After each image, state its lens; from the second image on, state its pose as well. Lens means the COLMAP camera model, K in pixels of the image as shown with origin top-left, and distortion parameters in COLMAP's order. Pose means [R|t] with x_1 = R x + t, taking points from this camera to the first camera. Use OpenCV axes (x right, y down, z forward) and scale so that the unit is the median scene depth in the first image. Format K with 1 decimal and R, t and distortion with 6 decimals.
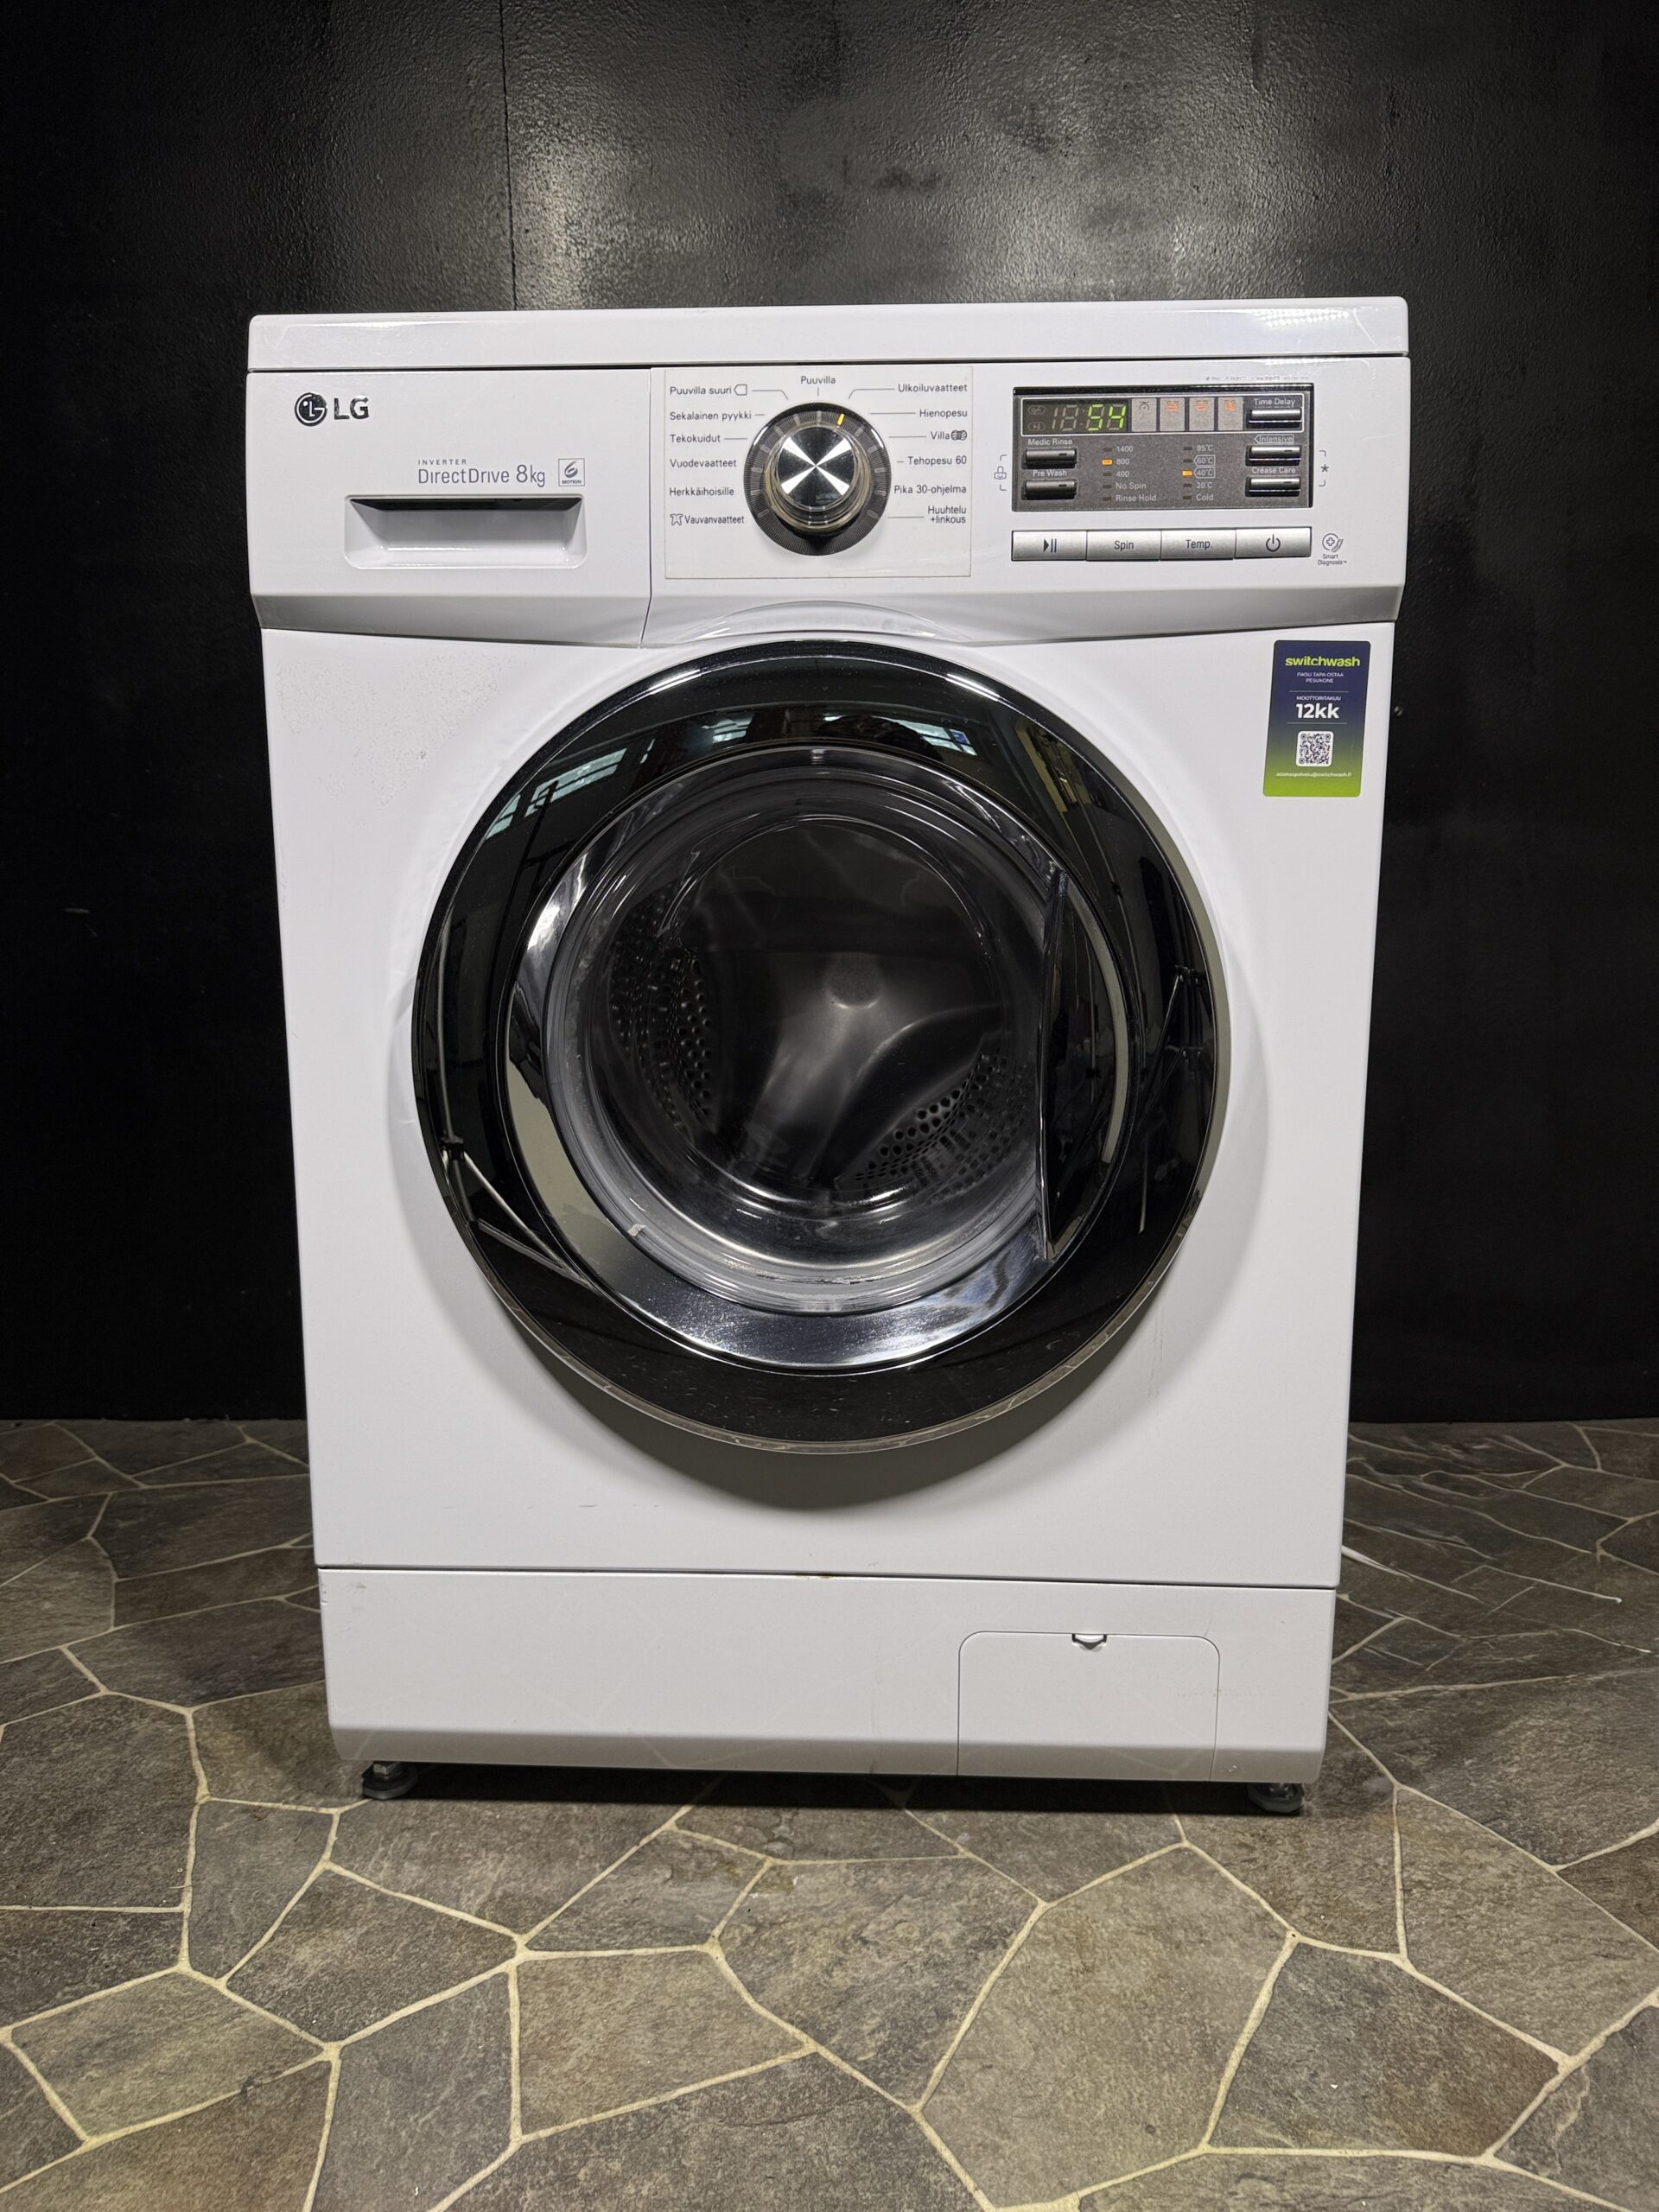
lens RADIAL K [[1574.5, 0, 831.2], [0, 1574.5, 1105.3], [0, 0, 1]] dist [-0.017197, 0.006426]
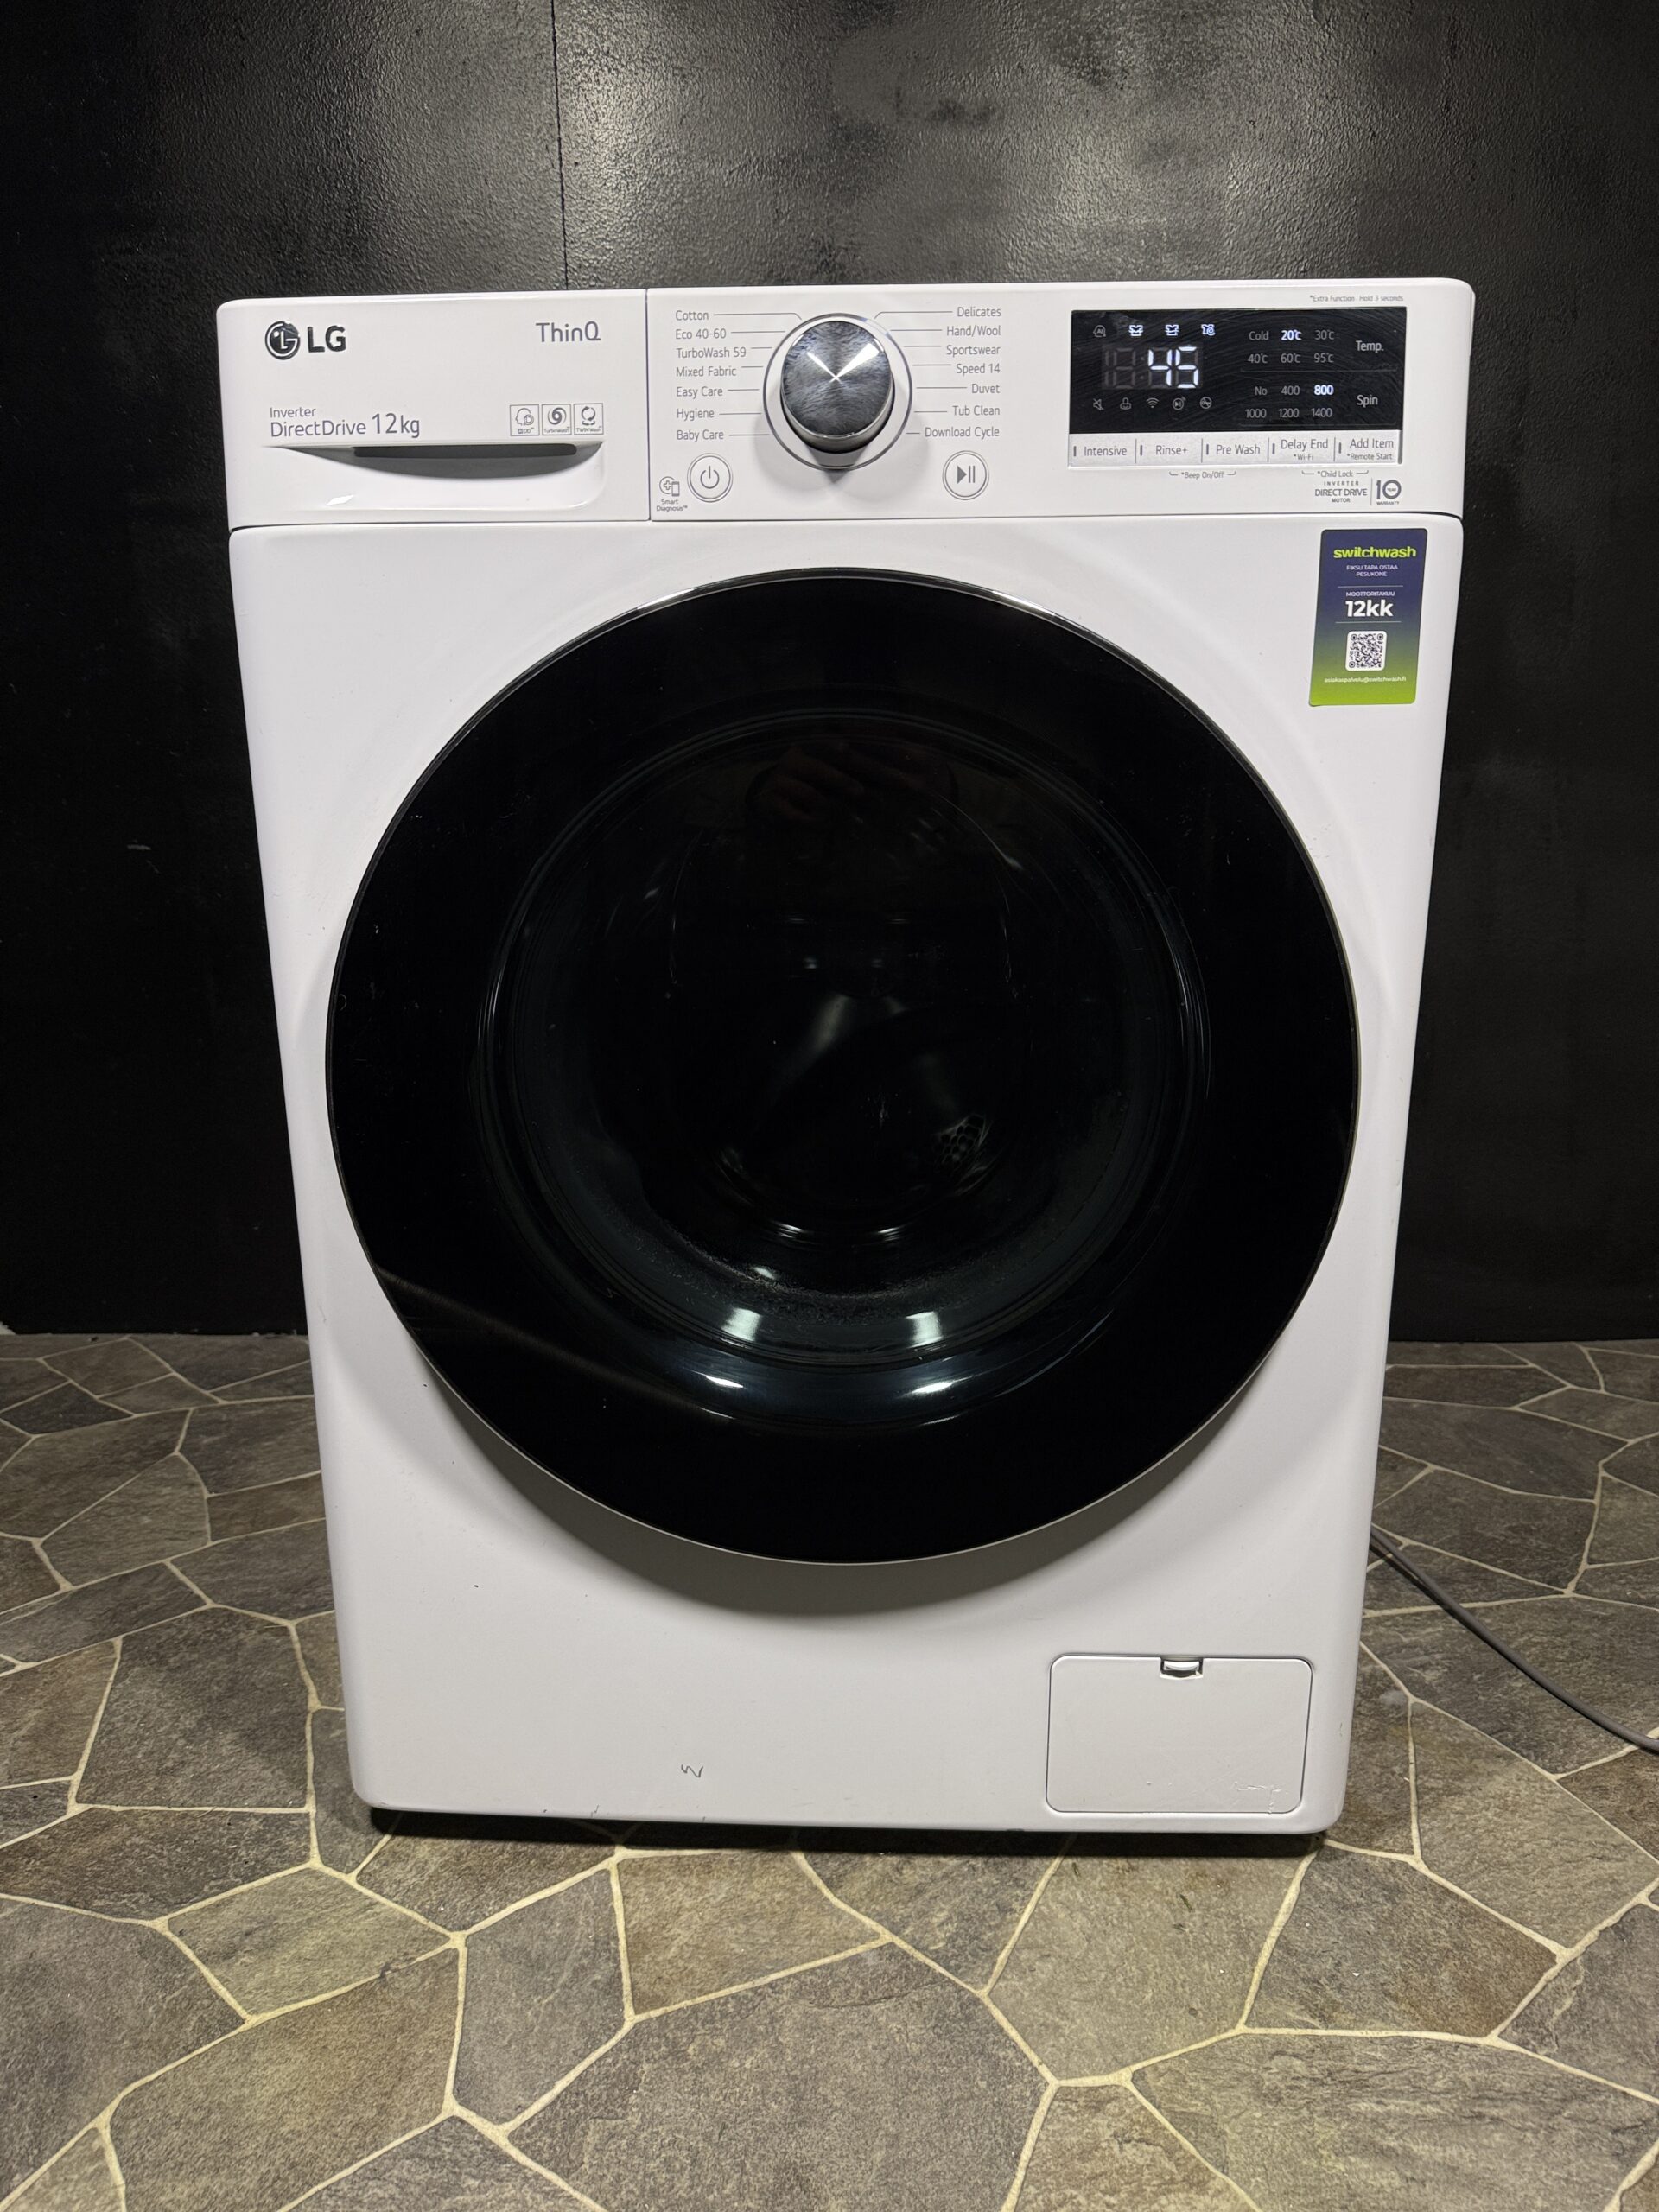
lens RADIAL K [[1574.5, 0, 830.5], [0, 1574.5, 1102.8], [0, 0, 1]] dist [-0.017197, 0.006426]
pose [[0.999994, 0.003453, -0.000298, -0.050302], [-0.003418, 0.996731, 0.080720, -0.074937], [0.000576, -0.080718, 0.996737, -0.060221]]
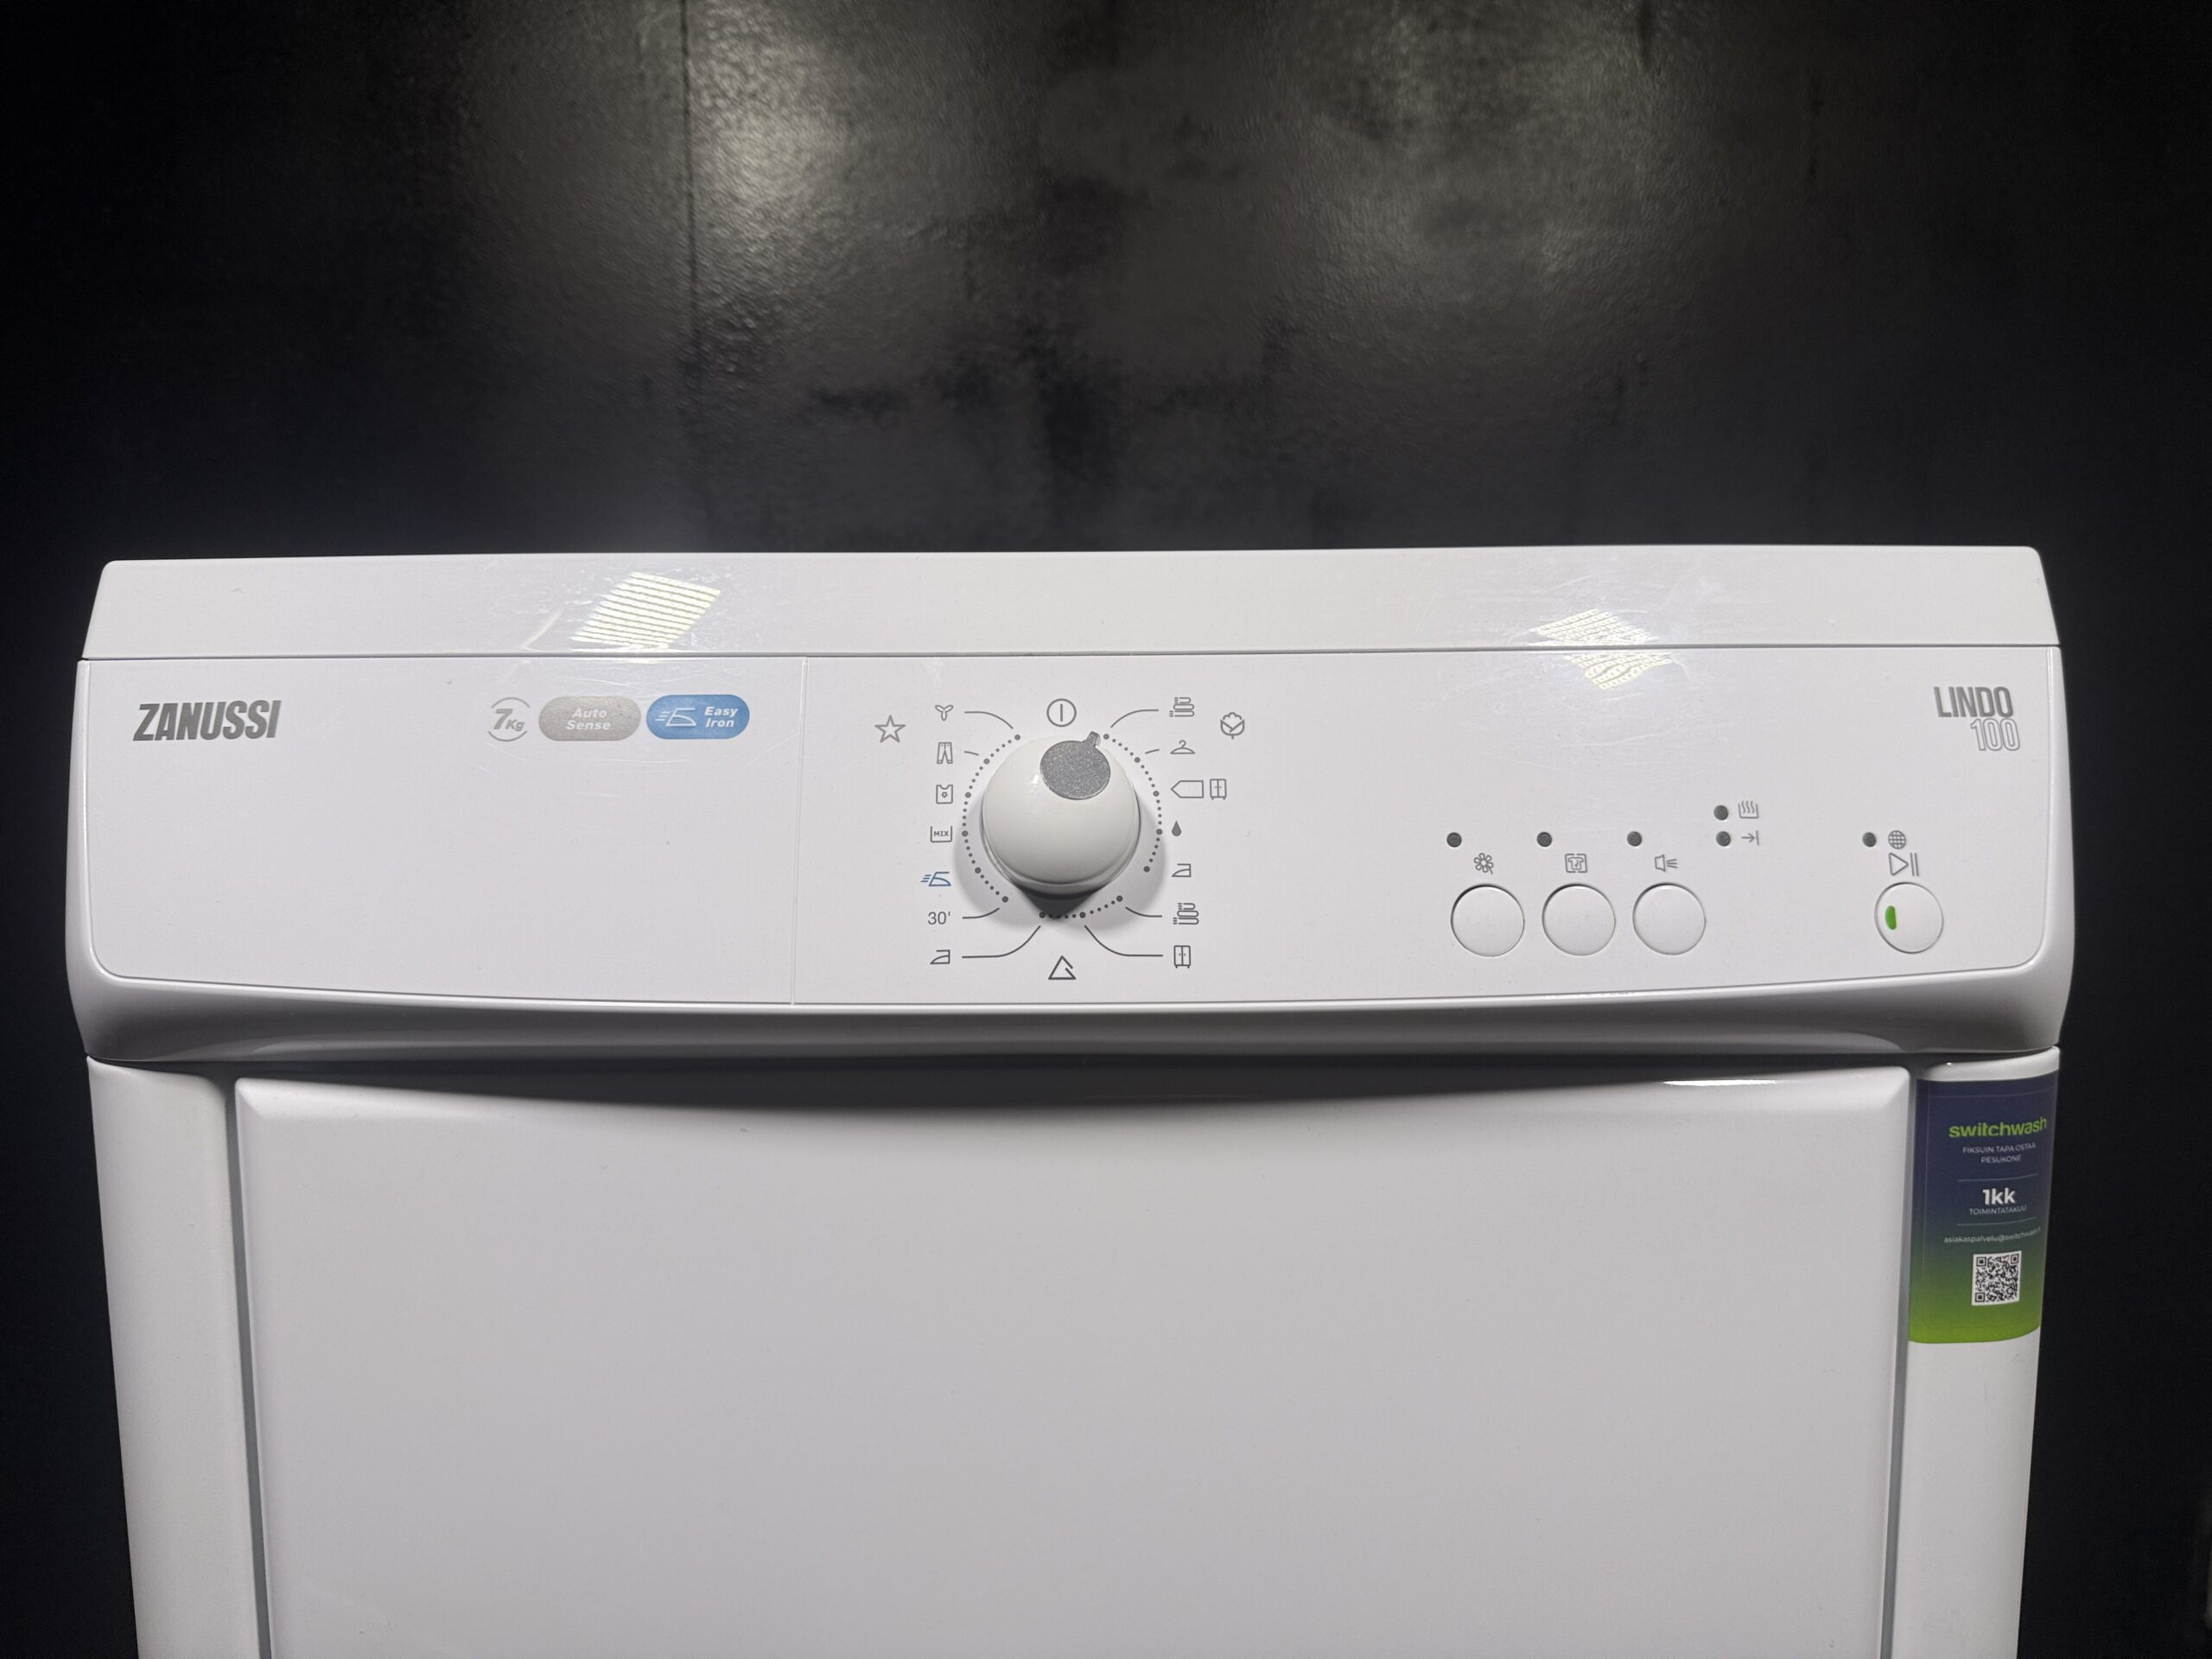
lens RADIAL K [[1574.5, 0, 1106.9], [0, 1574.5, 829.7], [0, 0, 1]] dist [-0.017197, 0.006426]
pose [[0.999431, -0.000965, 0.033710, -0.041976], [0.003443, 0.997287, -0.073536, -0.331152], [-0.033548, 0.073610, 0.996723, 0.395849]]
